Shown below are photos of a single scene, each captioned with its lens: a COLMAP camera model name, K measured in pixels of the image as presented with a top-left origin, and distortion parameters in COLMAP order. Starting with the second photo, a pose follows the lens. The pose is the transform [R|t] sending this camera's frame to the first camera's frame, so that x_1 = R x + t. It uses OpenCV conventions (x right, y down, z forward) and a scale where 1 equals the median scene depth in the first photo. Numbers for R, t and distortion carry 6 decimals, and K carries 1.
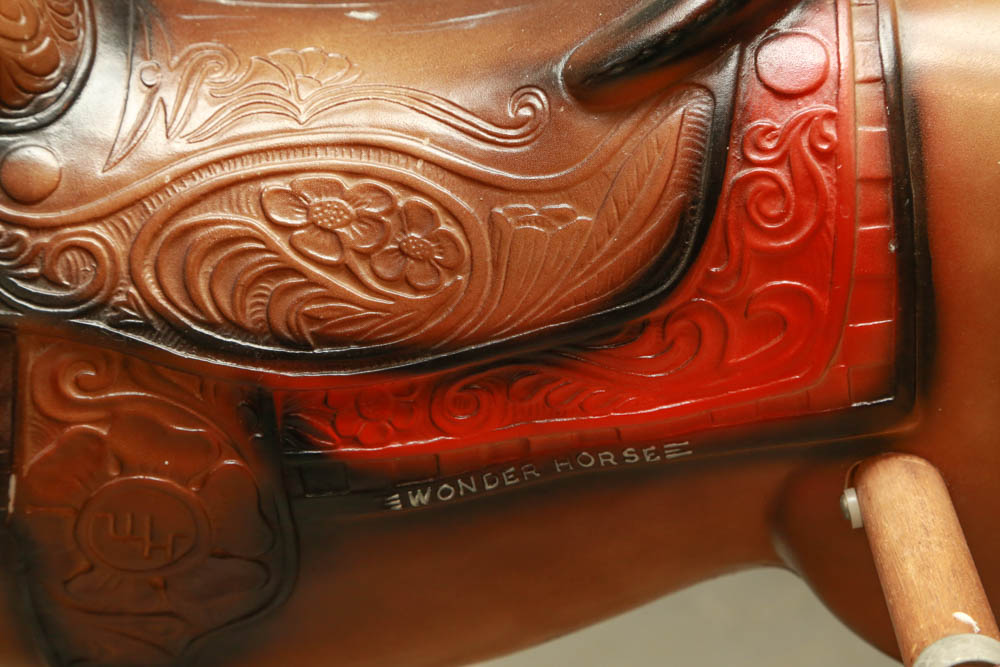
lens RADIAL K [[2522.7, 0, 500.0], [0, 2522.7, 333.5], [0, 0, 1]] dist [0.394038, -0.750218]
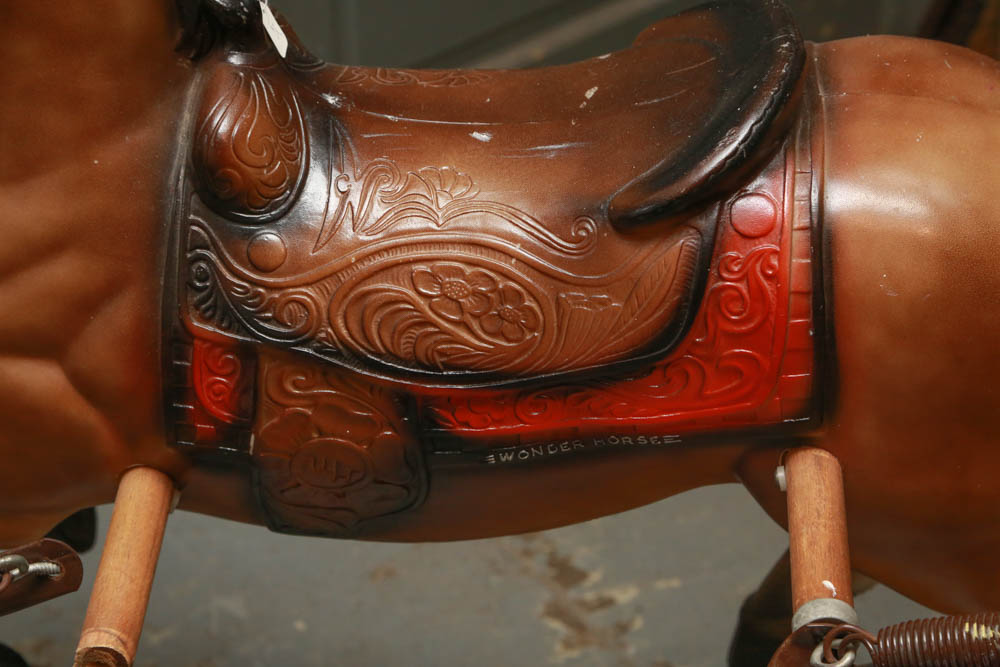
lens RADIAL K [[2522.7, 0, 500.0], [0, 2522.7, 333.5], [0, 0, 1]] dist [0.394038, -0.750218]
pose [[0.998311, 0.042845, -0.039229, 0.022892], [-0.034203, 0.979355, 0.199235, -0.331876], [0.046956, -0.197556, 0.979166, -0.534925]]
